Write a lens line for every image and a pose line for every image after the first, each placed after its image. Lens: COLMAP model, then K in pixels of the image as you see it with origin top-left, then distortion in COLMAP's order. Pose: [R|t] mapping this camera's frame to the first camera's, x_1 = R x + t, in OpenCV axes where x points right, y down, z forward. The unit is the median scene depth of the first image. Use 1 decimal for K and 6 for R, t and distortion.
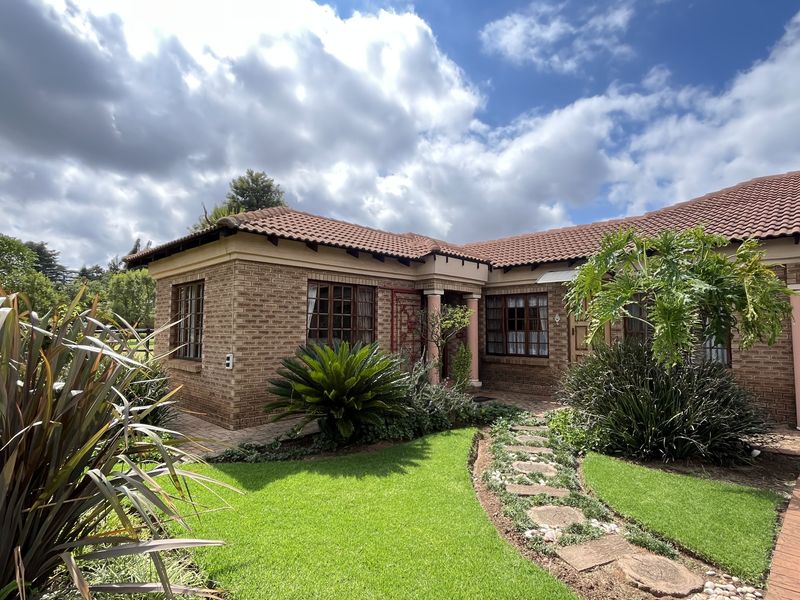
lens RADIAL K [[432.1, 0, 400.0], [0, 432.1, 300.0], [0, 0, 1]] dist [-0.002738, 0.001102]
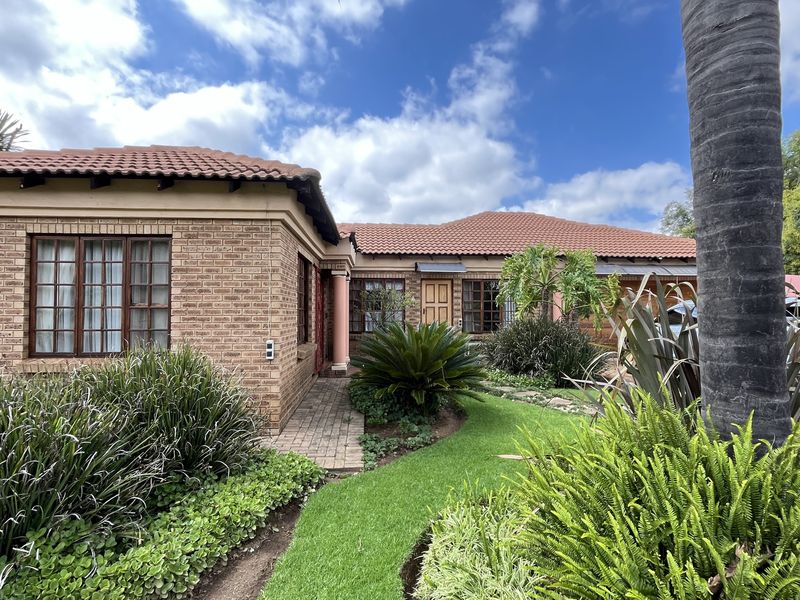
lens RADIAL K [[432.1, 0, 400.0], [0, 432.1, 300.0], [0, 0, 1]] dist [-0.002738, 0.001102]
pose [[0.663622, 0.016522, 0.747886, -0.919820], [-0.047806, 0.998649, 0.020357, 0.028281], [-0.746539, -0.049263, 0.663515, 0.346501]]
